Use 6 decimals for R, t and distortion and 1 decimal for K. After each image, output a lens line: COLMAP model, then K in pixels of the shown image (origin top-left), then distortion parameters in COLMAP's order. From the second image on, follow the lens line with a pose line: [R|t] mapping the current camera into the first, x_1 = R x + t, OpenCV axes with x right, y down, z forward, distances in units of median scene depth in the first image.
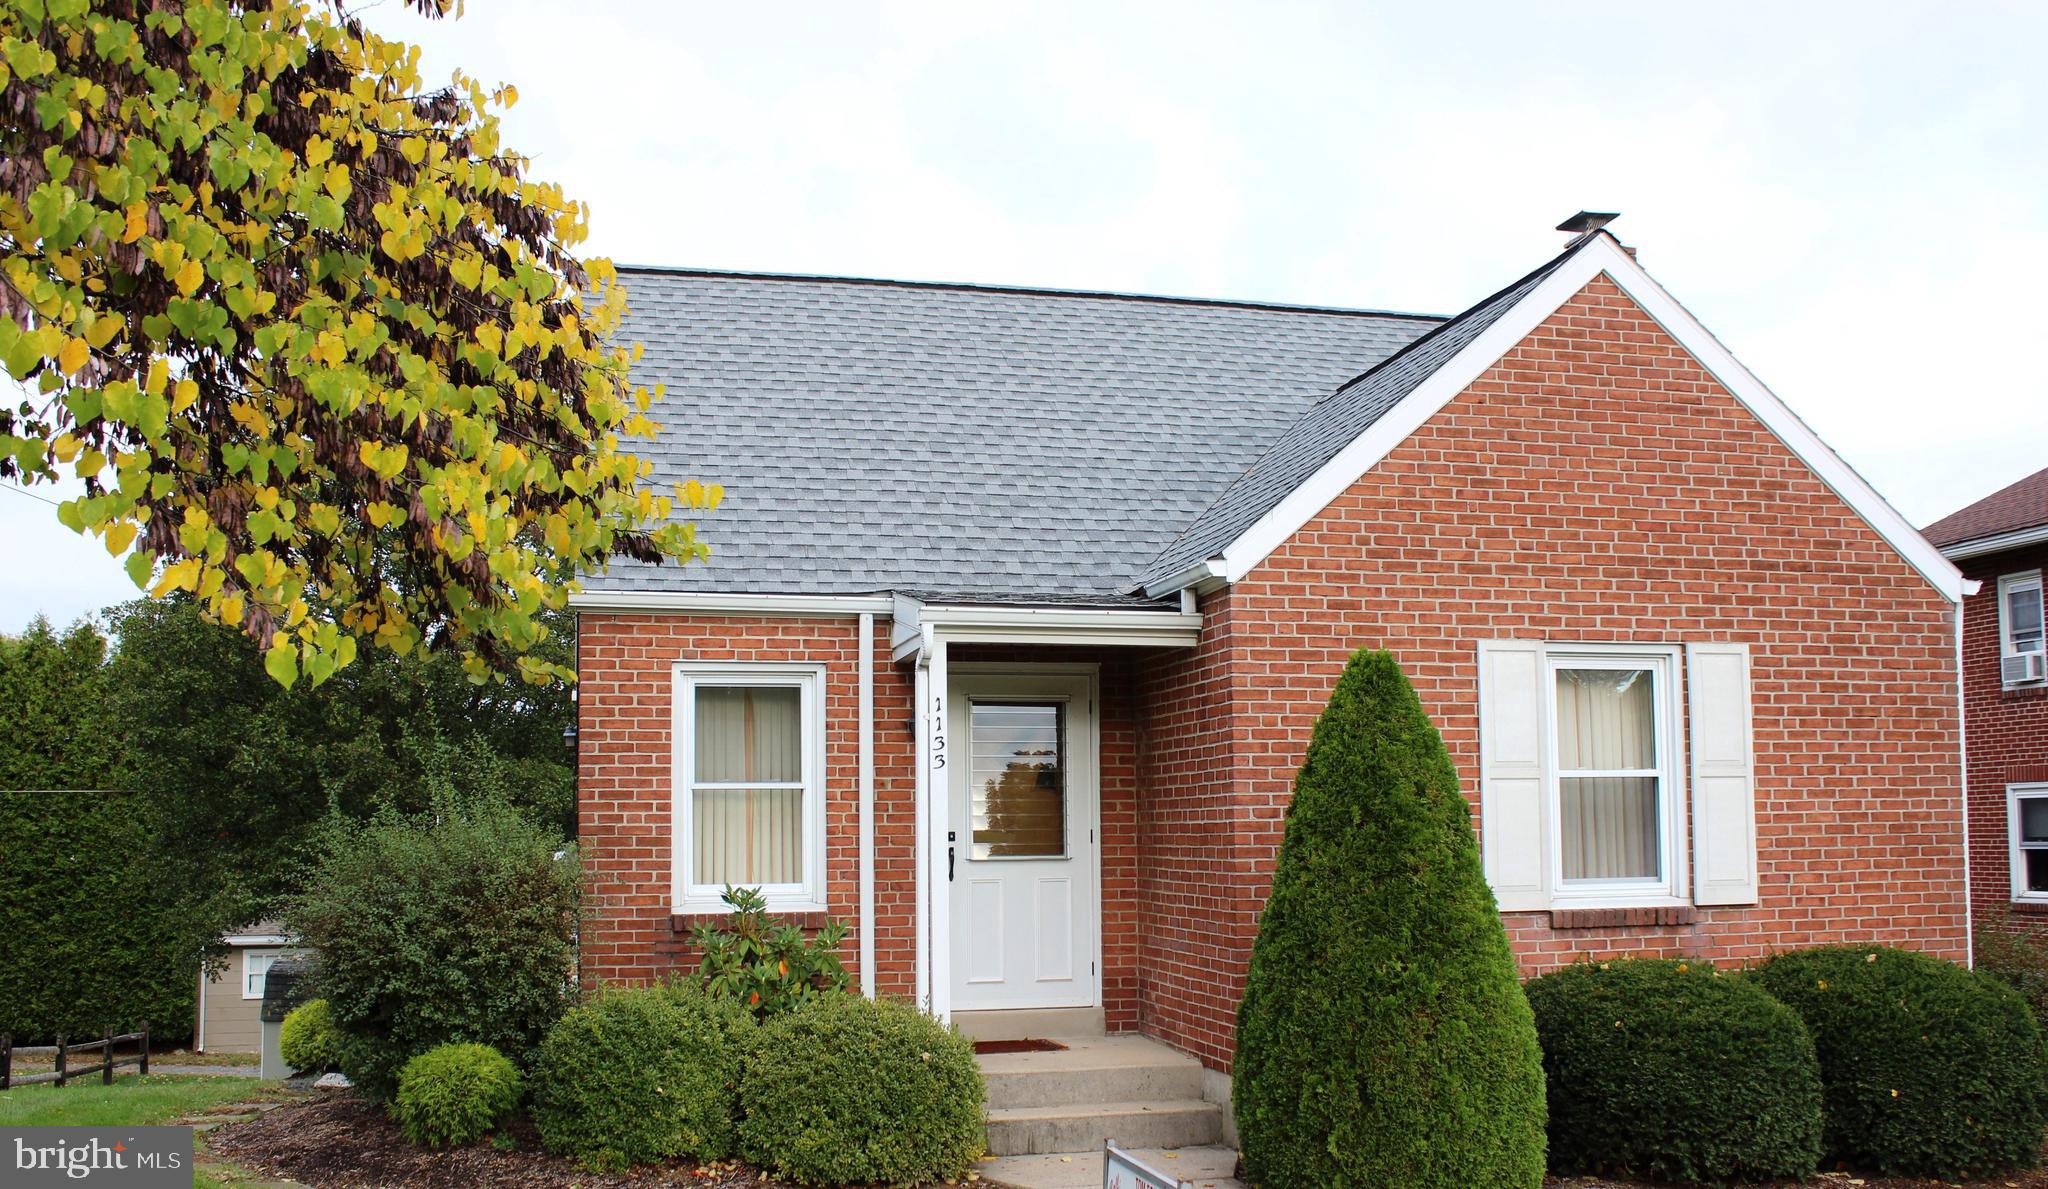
lens RADIAL K [[1900.6, 0, 1029.5], [0, 1900.6, 682.2], [0, 0, 1]] dist [-0.141563, 0.133271]
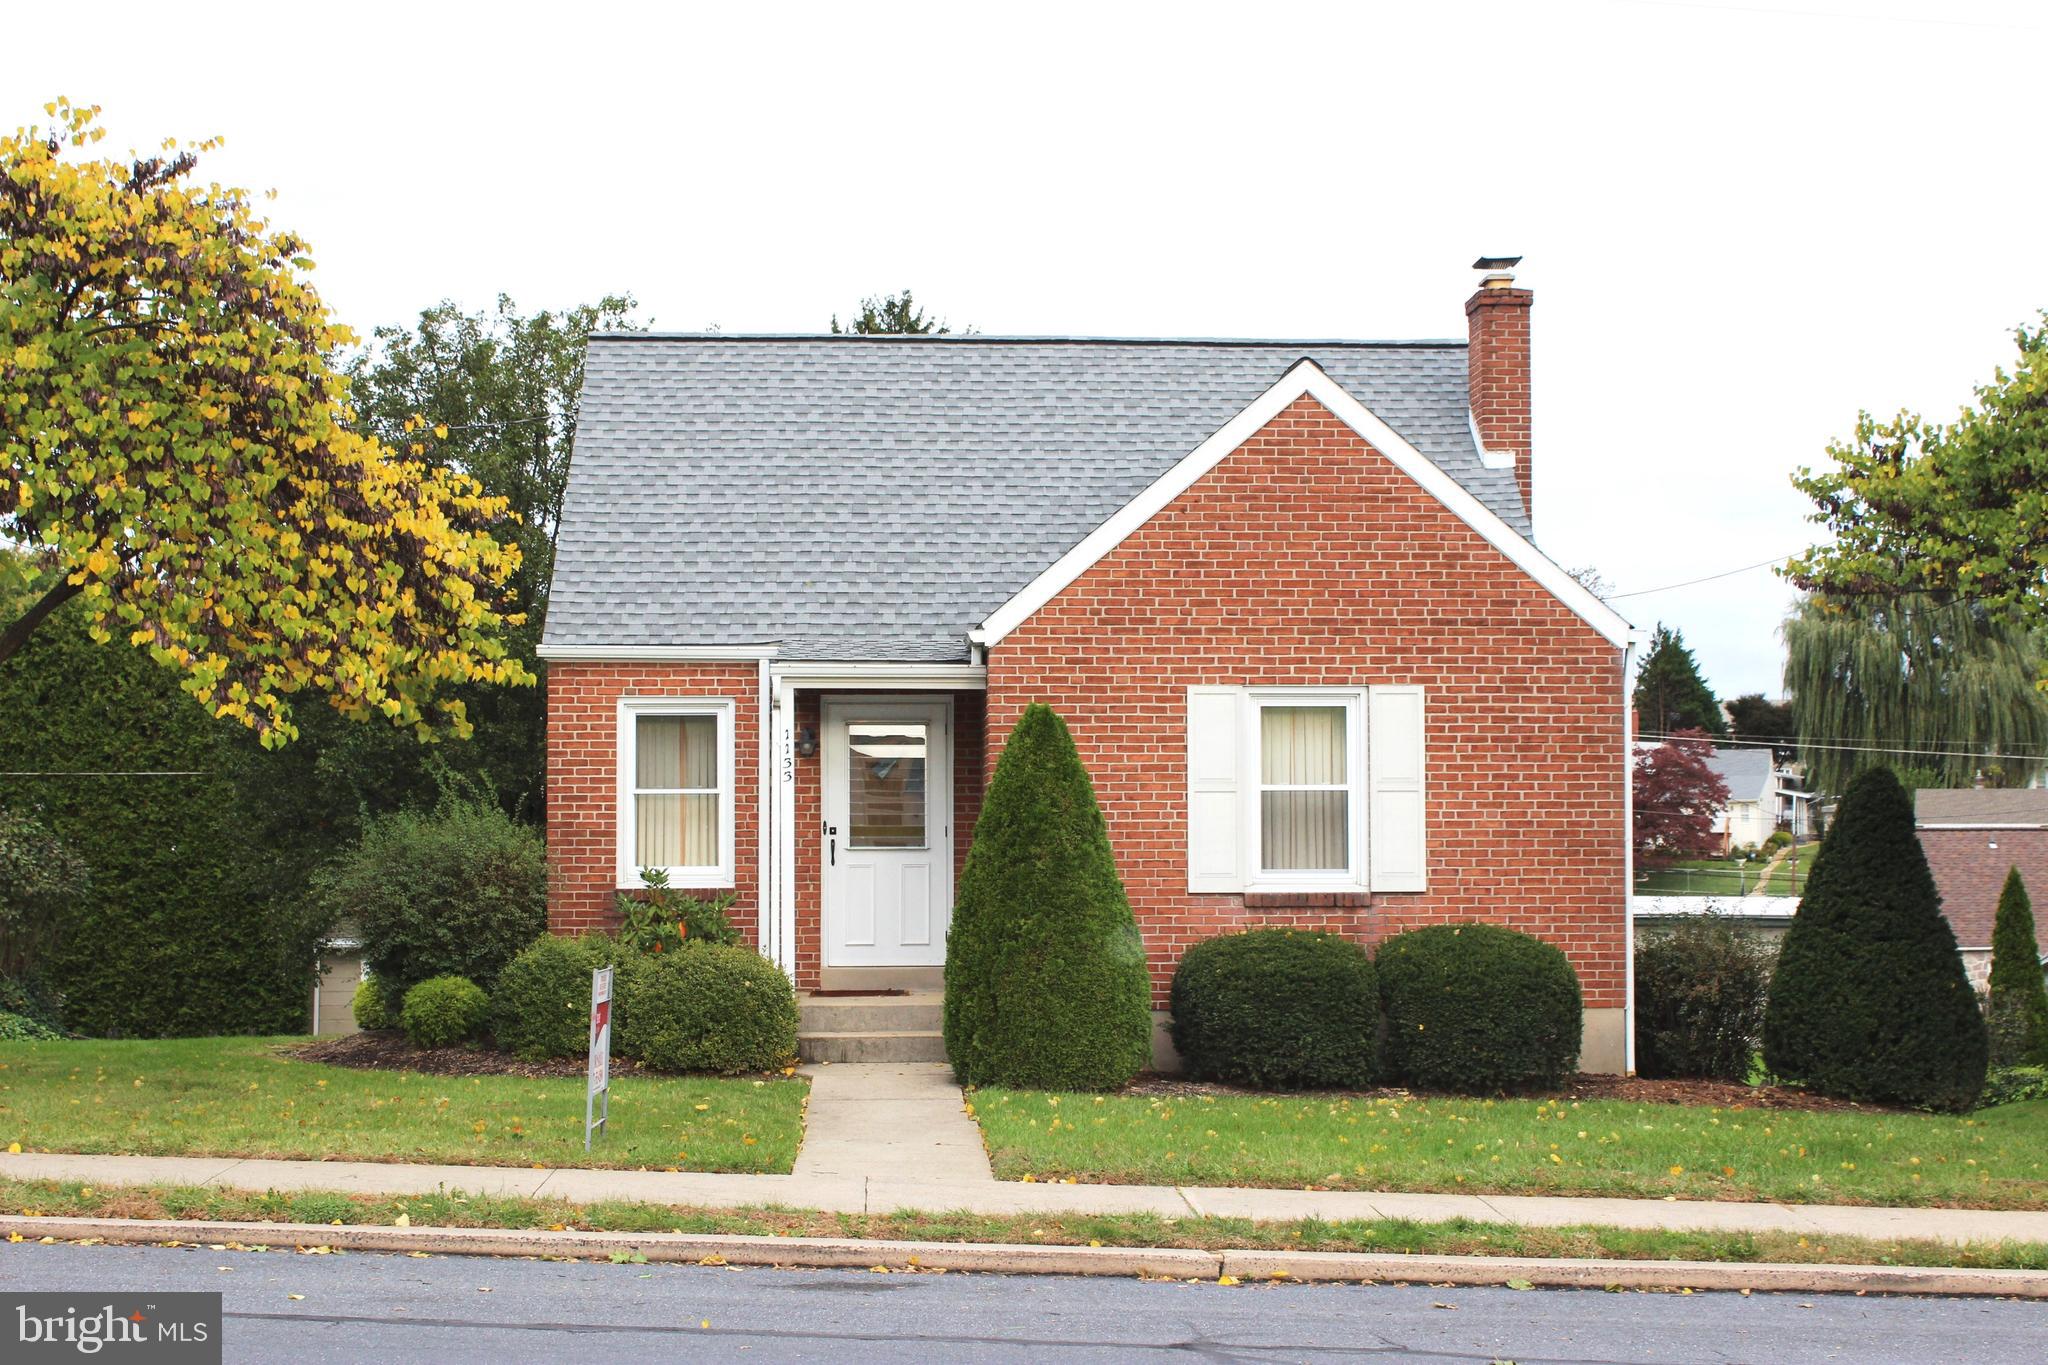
lens RADIAL K [[2810.7, 0, 1024.0], [0, 2810.7, 682.5], [0, 0, 1]] dist [-0.061483, 0.158366]
pose [[0.983791, -0.001339, -0.179313, 0.457613], [0.006758, 0.999539, 0.029612, -0.080073], [0.179190, -0.030344, 0.983346, -0.904510]]
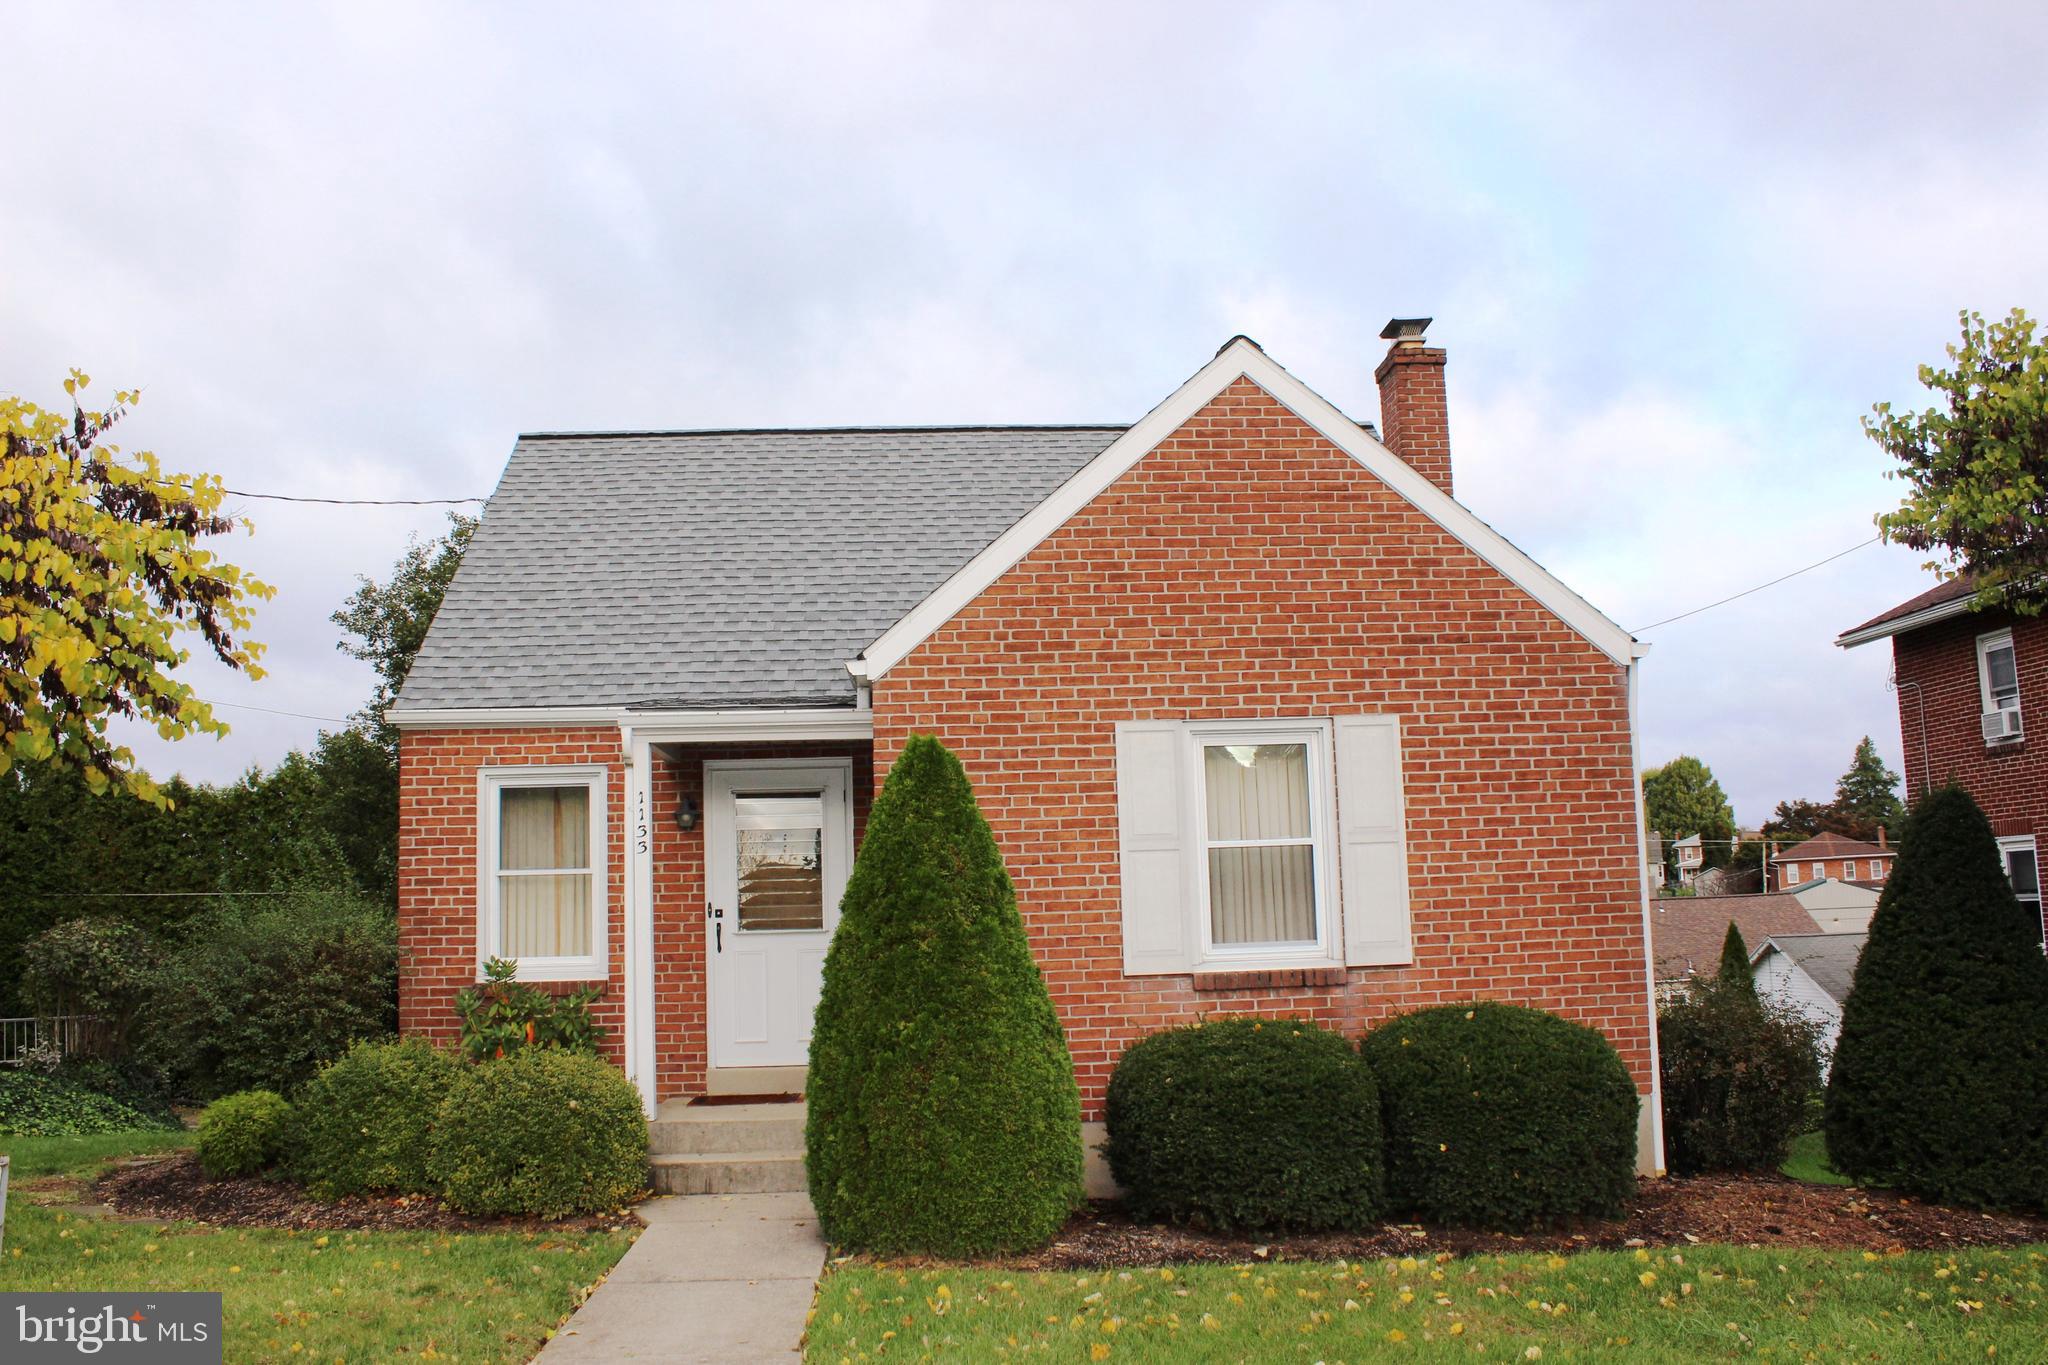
lens RADIAL K [[1695.9, 0, 1024.0], [0, 1695.9, 682.5], [0, 0, 1]] dist [-0.168047, 0.142825]
pose [[0.984675, -0.044111, -0.168729, 0.337057], [0.034355, 0.997588, -0.060308, 0.011079], [0.170982, 0.053587, 0.983816, 0.035443]]
